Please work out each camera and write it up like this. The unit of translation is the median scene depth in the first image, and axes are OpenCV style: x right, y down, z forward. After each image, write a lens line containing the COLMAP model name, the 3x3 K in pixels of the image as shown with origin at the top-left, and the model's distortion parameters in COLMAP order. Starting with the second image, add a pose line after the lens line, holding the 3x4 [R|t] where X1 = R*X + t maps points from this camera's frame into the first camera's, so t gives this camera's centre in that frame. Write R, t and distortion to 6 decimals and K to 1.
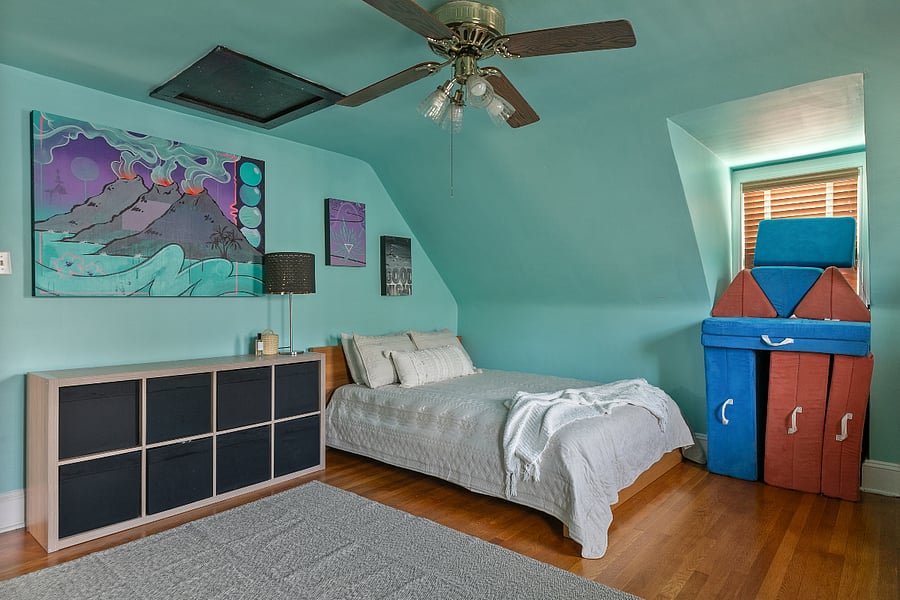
lens RADIAL K [[514.1, 0, 449.7], [0, 514.1, 301.6], [0, 0, 1]] dist [0.000647, 0.000186]
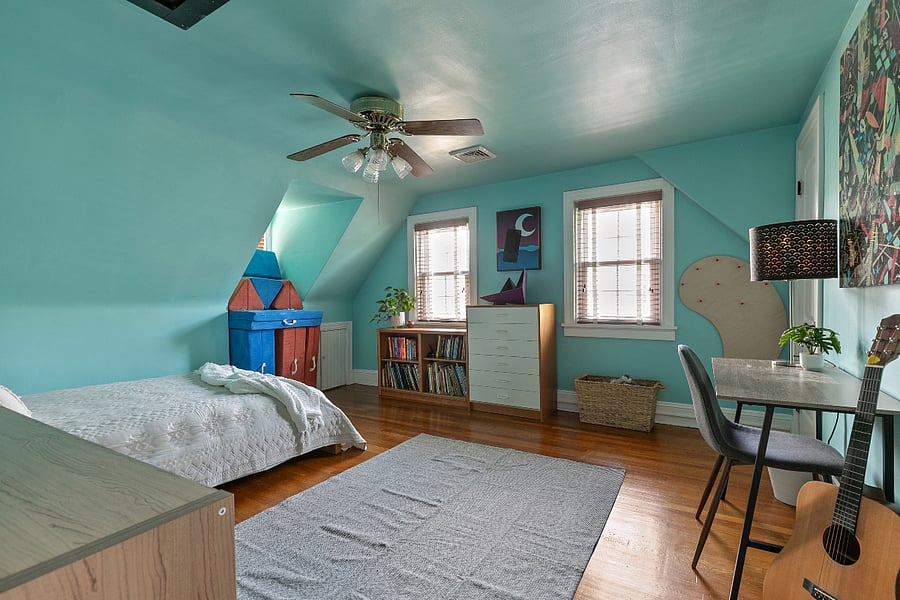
lens RADIAL K [[420.4, 0, 450.3], [0, 420.4, 300.8], [0, 0, 1]] dist [0.004115, 0.001231]
pose [[-0.151132, -0.002372, 0.988511, -0.871187], [0.013834, 0.999894, 0.004515, 0.006476], [-0.988417, 0.014357, -0.151083, 0.708167]]
